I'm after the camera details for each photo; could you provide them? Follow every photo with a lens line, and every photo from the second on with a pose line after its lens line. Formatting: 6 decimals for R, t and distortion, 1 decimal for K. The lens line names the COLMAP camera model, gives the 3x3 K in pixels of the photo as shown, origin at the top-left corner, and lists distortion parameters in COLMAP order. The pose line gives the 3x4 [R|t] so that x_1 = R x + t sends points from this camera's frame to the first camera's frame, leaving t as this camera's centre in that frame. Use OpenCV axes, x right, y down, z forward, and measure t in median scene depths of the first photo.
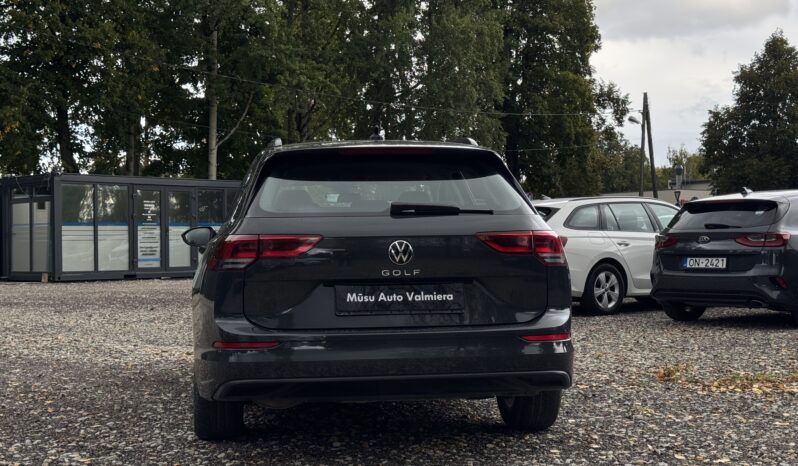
lens RADIAL K [[1097.2, 0, 392.0], [0, 1097.2, 232.5], [0, 0, 1]] dist [0.068329, 0.000000]
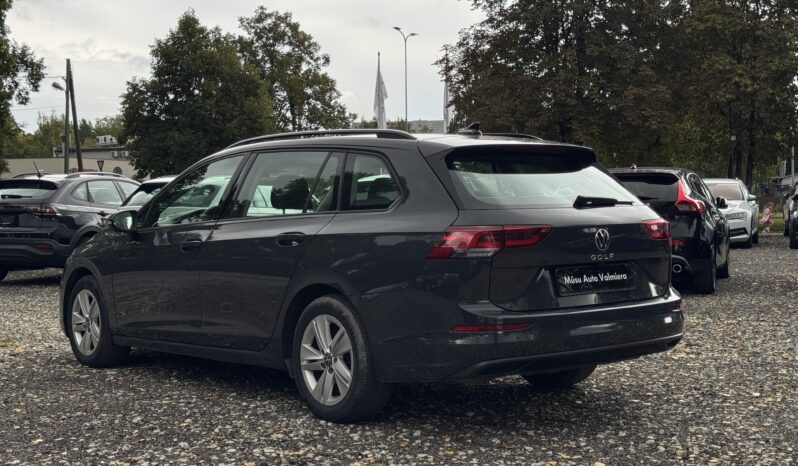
lens RADIAL K [[1097.2, 0, 403.7], [0, 1097.2, 233.5], [0, 0, 1]] dist [0.068329, 0.000000]
pose [[0.832228, -0.014162, 0.554253, -0.066797], [-0.002698, 0.999558, 0.029591, -0.001766], [-0.554427, -0.026122, 0.831822, 0.013501]]
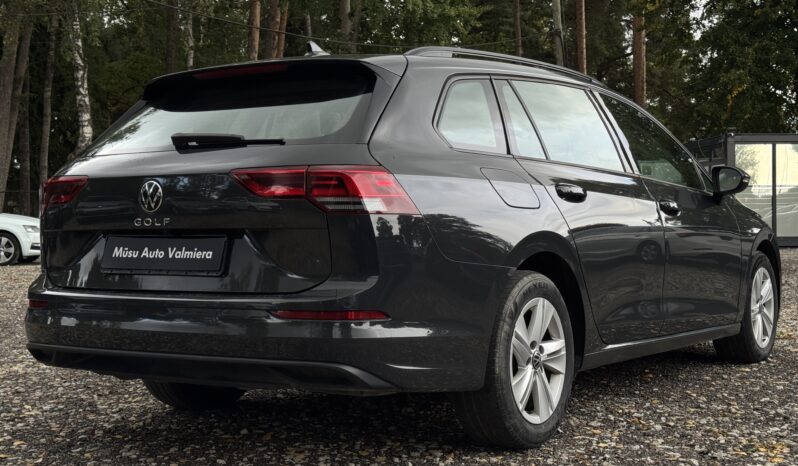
lens RADIAL K [[1097.2, 0, 395.4], [0, 1097.2, 236.2], [0, 0, 1]] dist [0.068329, 0.000000]
pose [[0.770771, 0.014673, -0.636944, 0.053904], [0.006892, 0.999484, 0.031364, 0.001939], [0.637075, -0.028564, 0.770272, 0.042014]]
